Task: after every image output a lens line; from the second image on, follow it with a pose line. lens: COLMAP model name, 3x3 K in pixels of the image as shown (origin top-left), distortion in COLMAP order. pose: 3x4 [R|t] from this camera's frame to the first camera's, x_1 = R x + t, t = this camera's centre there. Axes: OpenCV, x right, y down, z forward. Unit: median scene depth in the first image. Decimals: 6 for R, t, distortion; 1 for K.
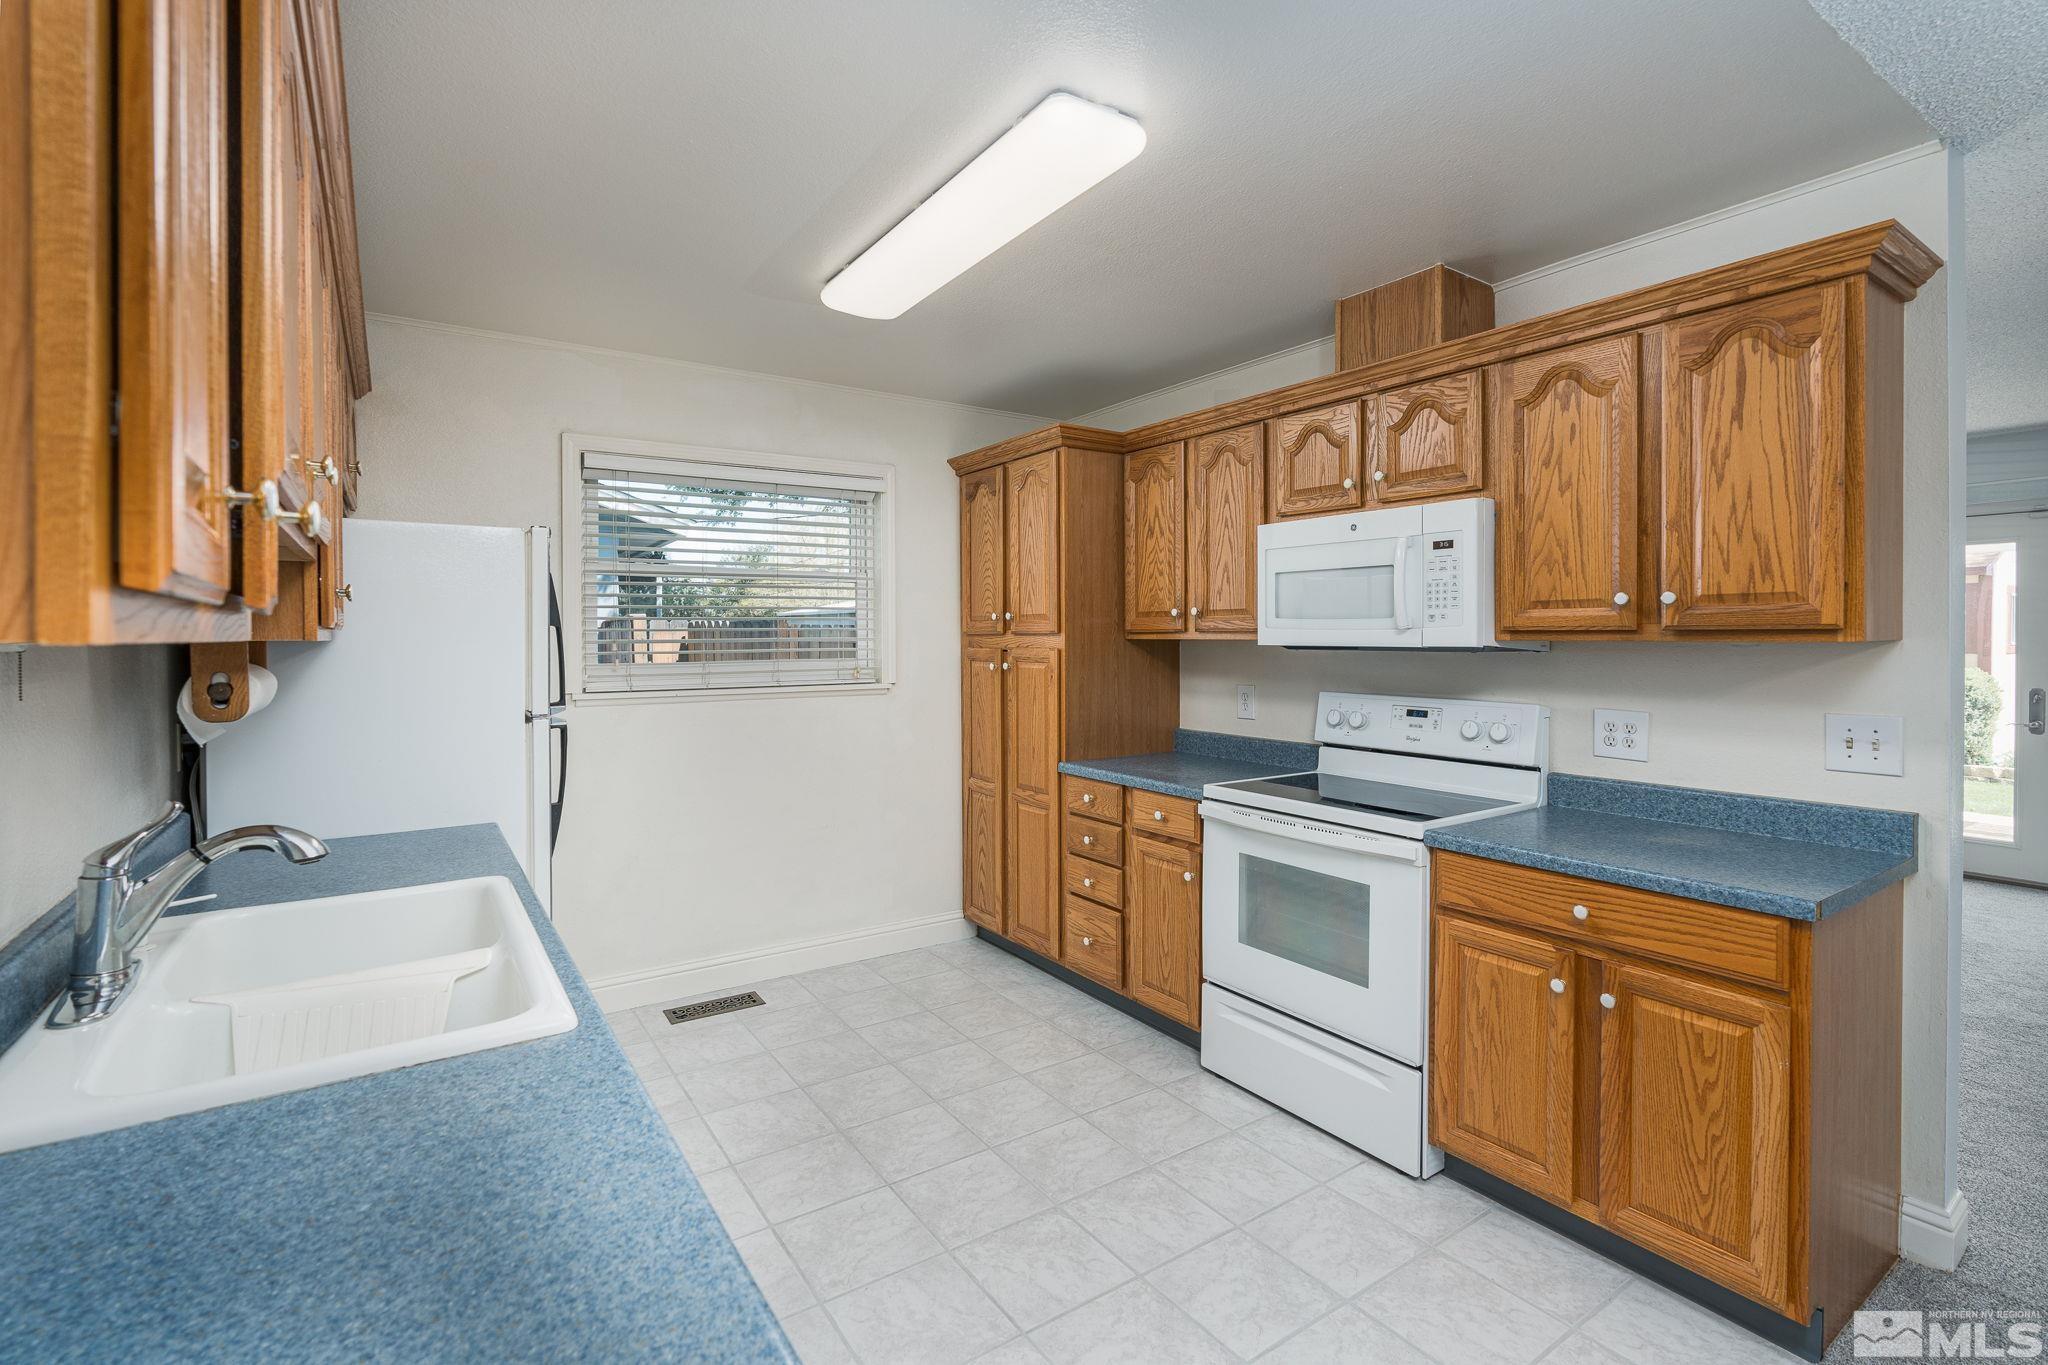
lens RADIAL K [[930.7, 0, 1011.0], [0, 930.7, 646.4], [0, 0, 1]] dist [-0.012334, 0.000089]
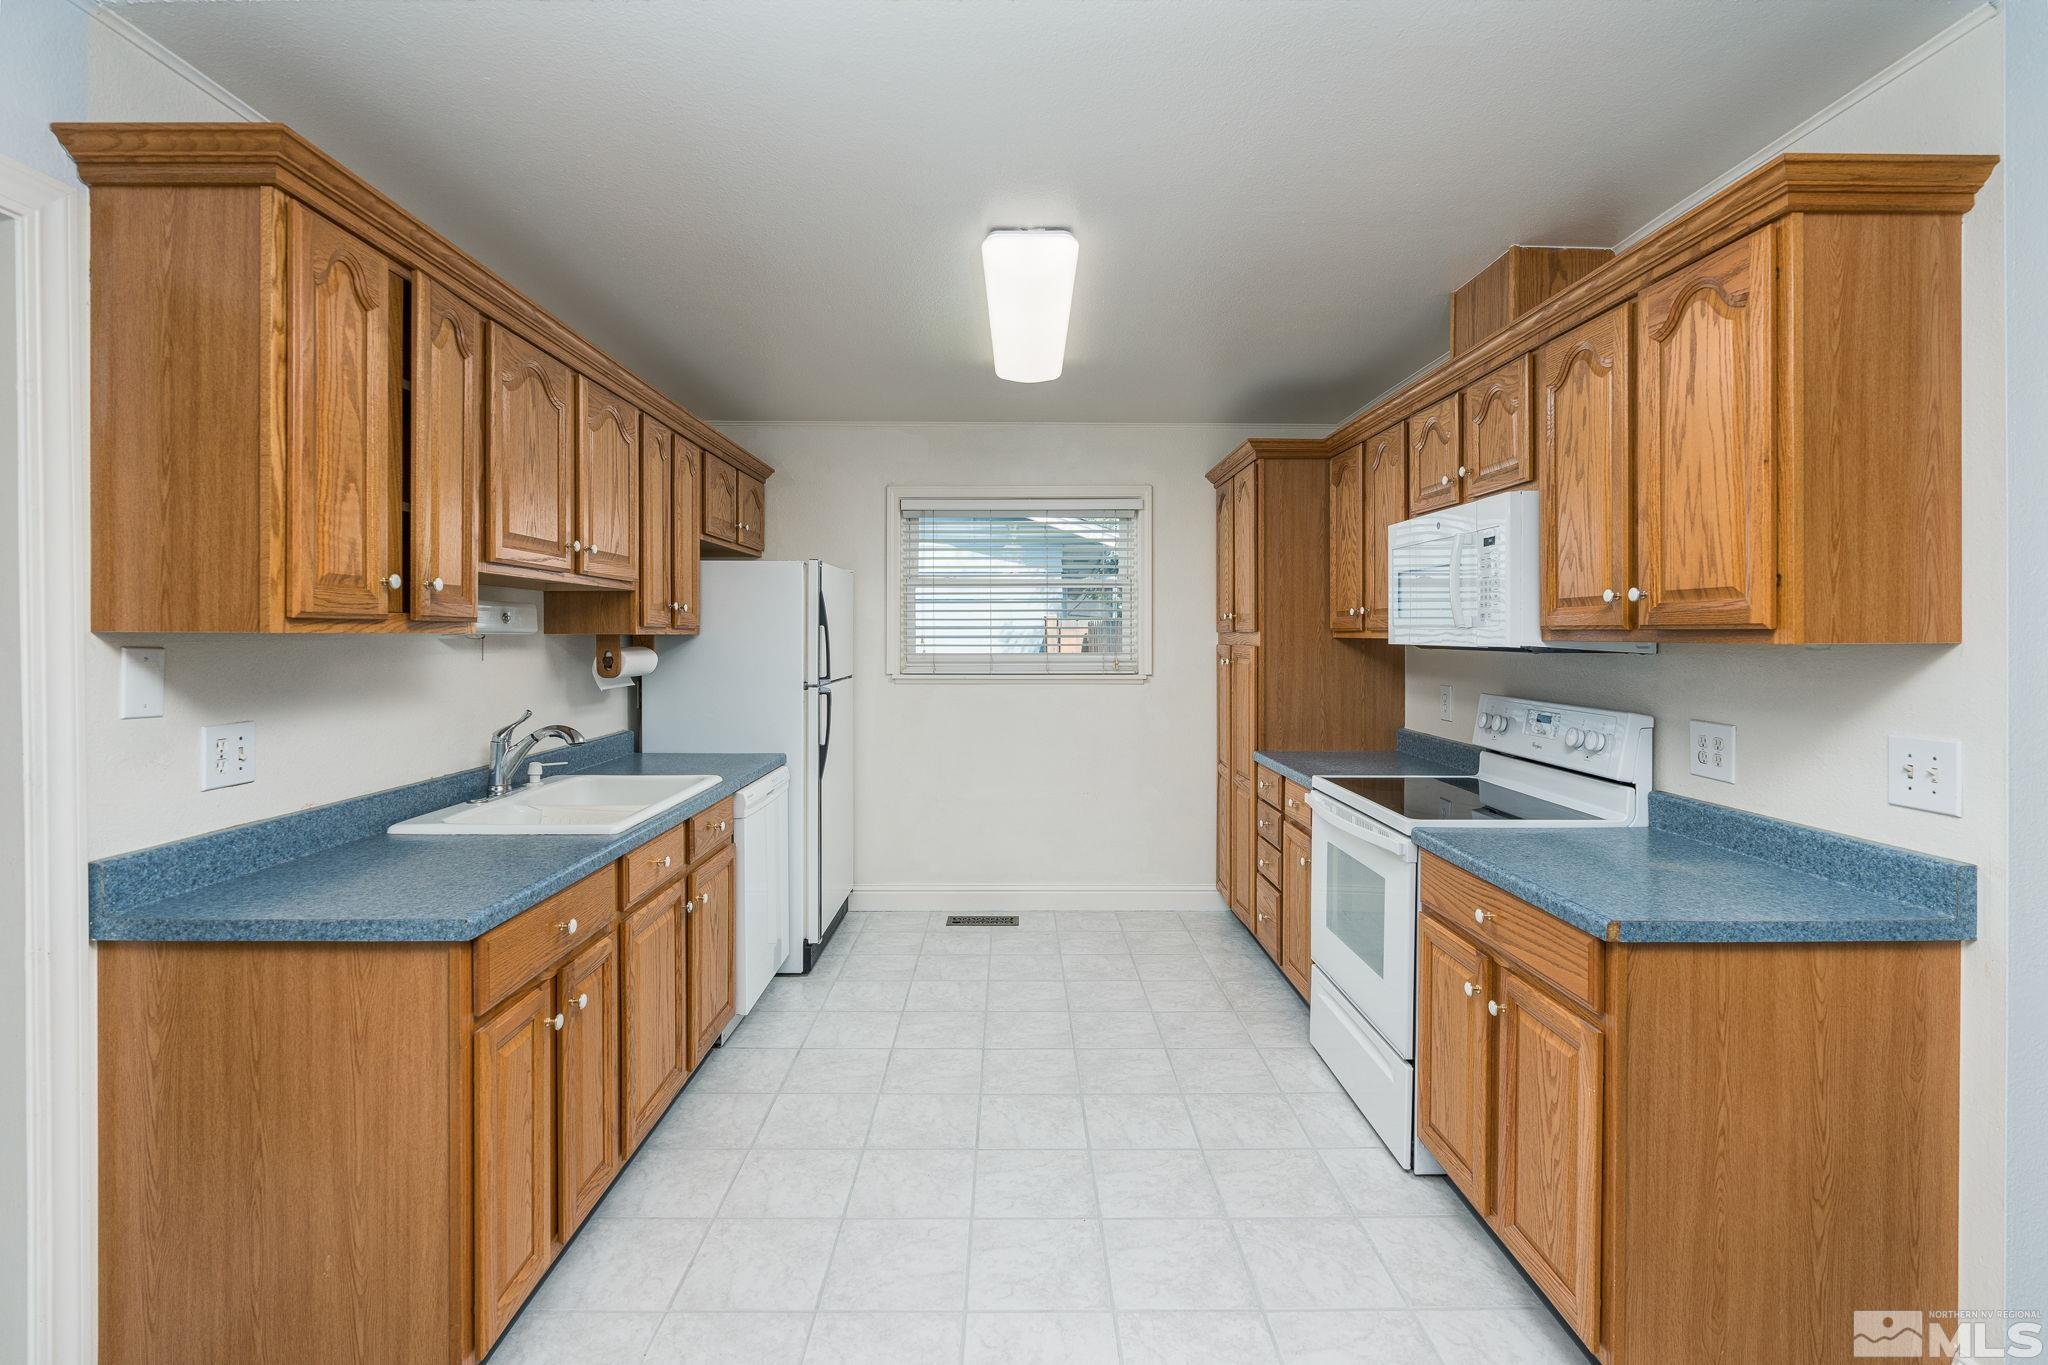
lens RADIAL K [[932.3, 0, 1016.2], [0, 932.3, 641.7], [0, 0, 1]] dist [-0.012092, 0.000469]
pose [[0.836513, 0.009176, -0.547871, 0.584636], [-0.010441, 0.999945, 0.000806, -0.000506], [0.547848, 0.005046, 0.836563, -0.080151]]
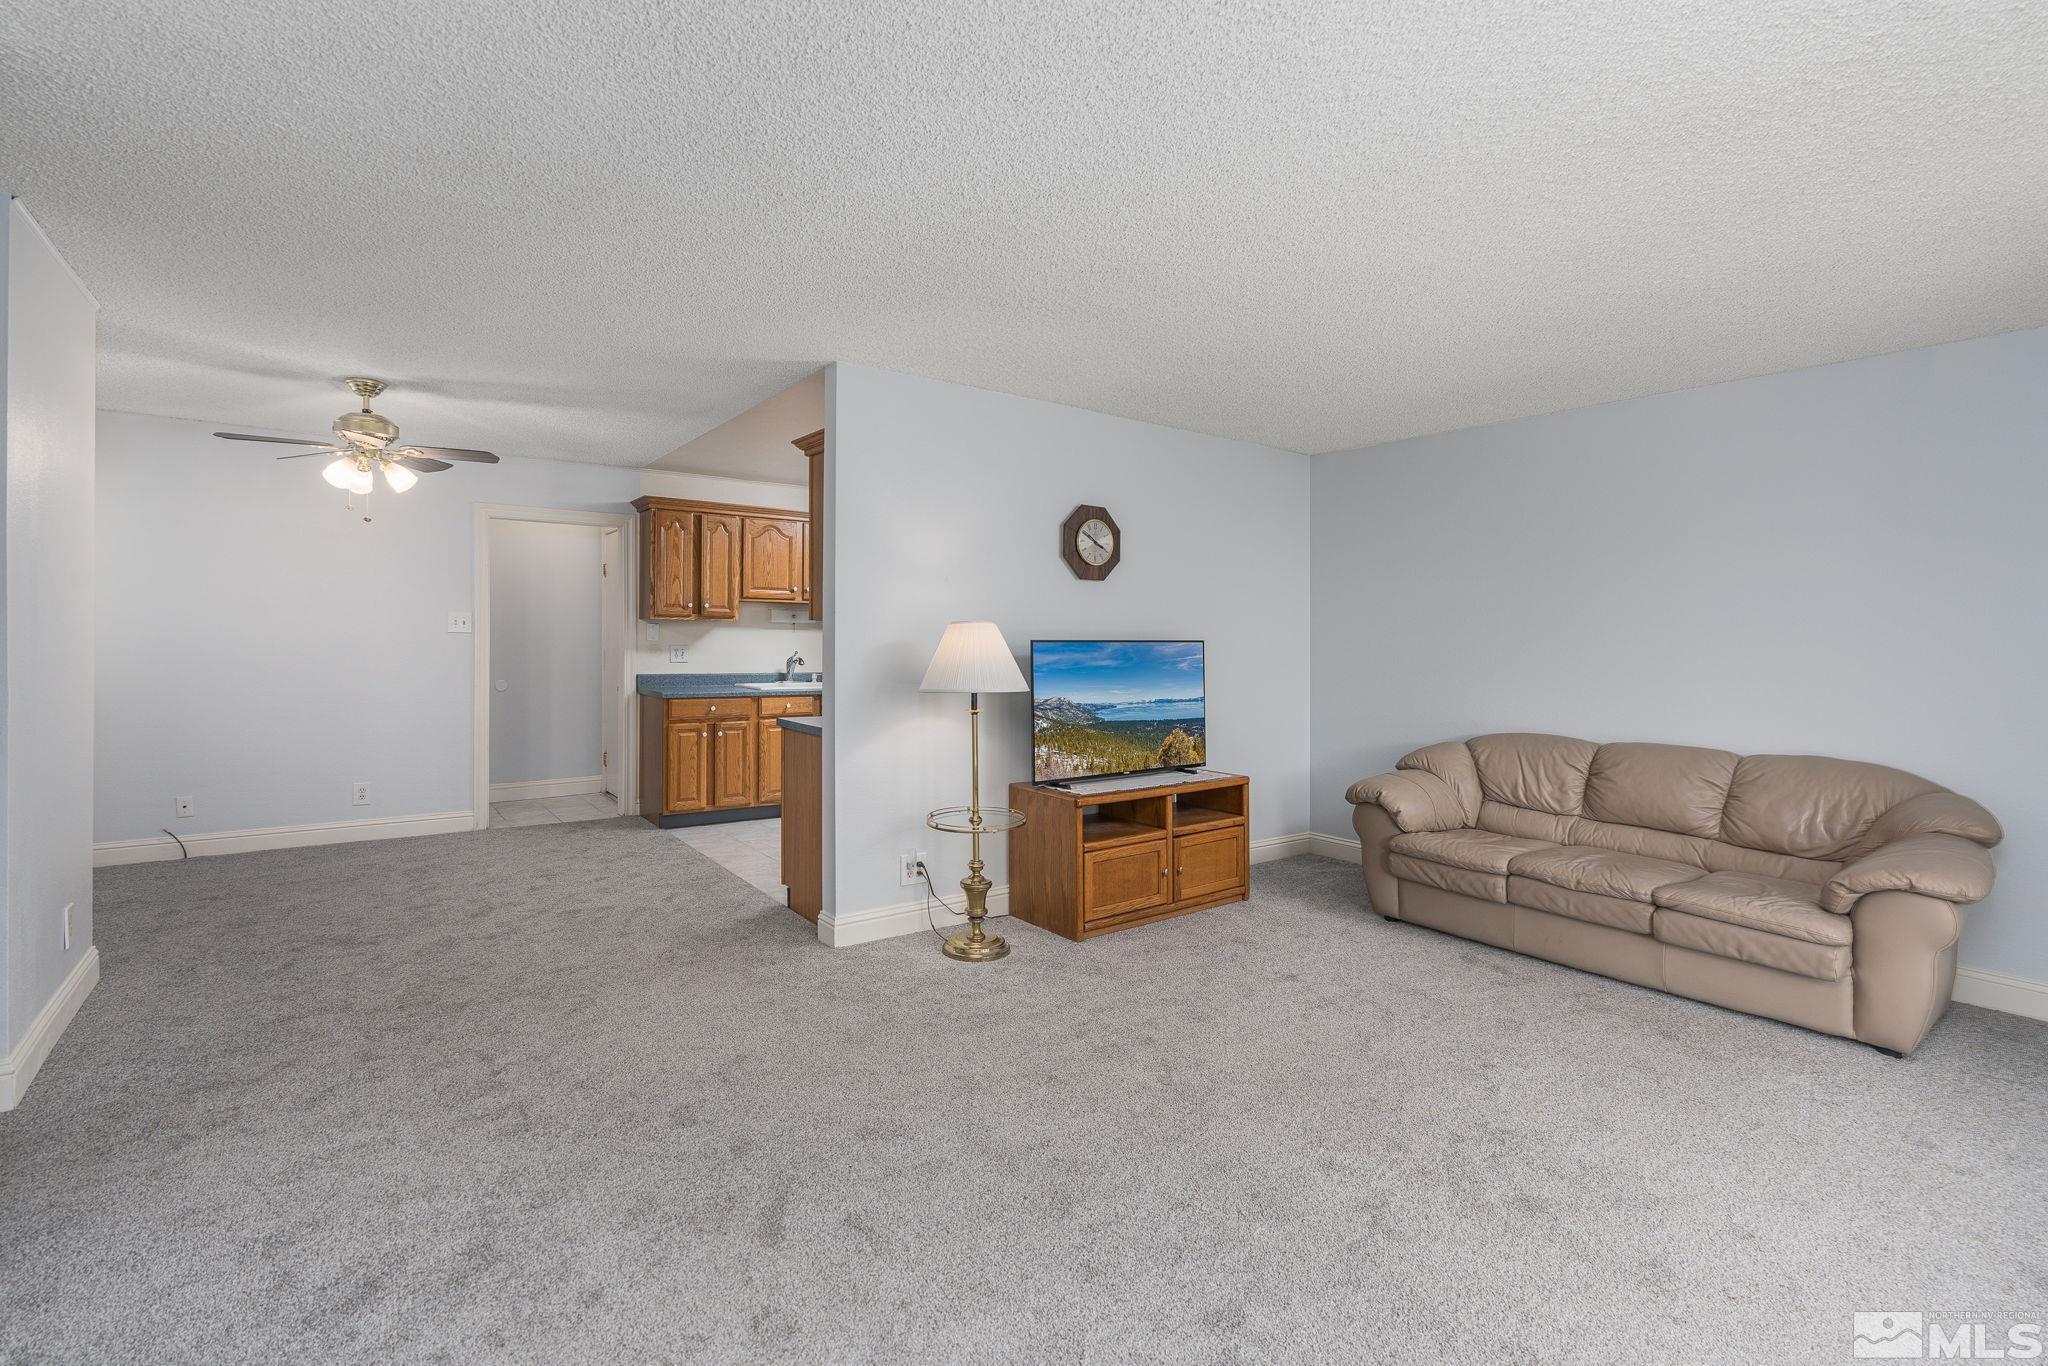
lens RADIAL K [[896.9, 0, 1005.1], [0, 896.9, 669.5], [0, 0, 1]] dist [-0.011795, 0.005483]
pose [[0.051292, 0.054766, -0.997181, 2.266719], [-0.029806, 0.998134, 0.053285, -0.022406], [0.998239, 0.026989, 0.052828, 0.982960]]
